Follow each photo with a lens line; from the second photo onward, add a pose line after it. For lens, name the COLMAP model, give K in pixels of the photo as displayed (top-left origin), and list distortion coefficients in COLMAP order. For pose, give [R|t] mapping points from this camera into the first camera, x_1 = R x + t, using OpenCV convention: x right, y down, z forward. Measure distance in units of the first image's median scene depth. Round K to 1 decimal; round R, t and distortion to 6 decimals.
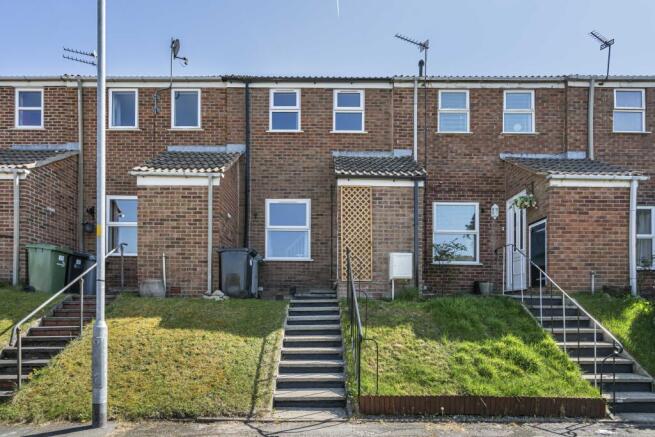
lens RADIAL K [[368.8, 0, 327.5], [0, 368.8, 218.5], [0, 0, 1]] dist [0.001487, 0.003237]
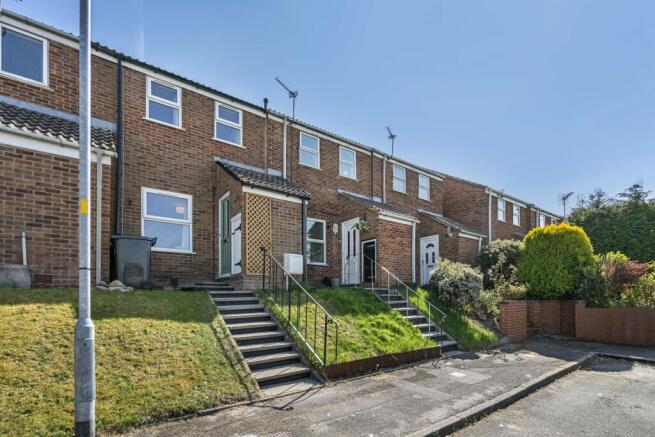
lens RADIAL K [[293.4, 0, 352.9], [0, 293.4, 219.0], [0, 0, 1]] dist [-0.003181, 0.000247]
pose [[0.792167, 0.143515, 0.593191, -0.223157], [-0.131996, 0.989242, -0.063064, 0.008772], [-0.595860, -0.028341, 0.802588, 0.053554]]
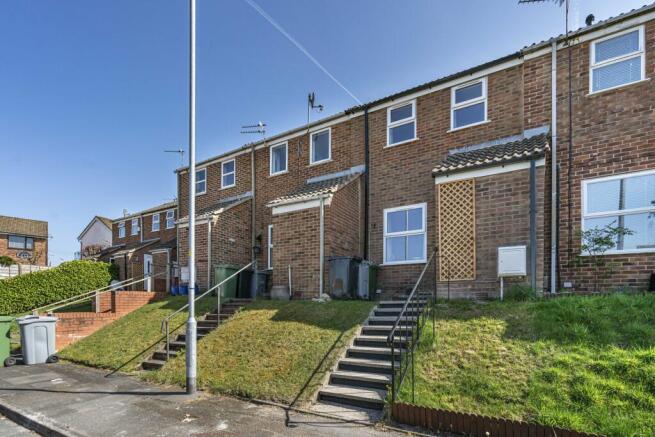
lens RADIAL K [[318.9, 0, 306.2], [0, 318.9, 240.4], [0, 0, 1]] dist [-0.001271, 0.001014]
pose [[0.846528, -0.107027, -0.521475, 0.156583], [0.121965, 0.992518, -0.005713, 0.020479], [0.518185, -0.058765, 0.853248, 0.090635]]
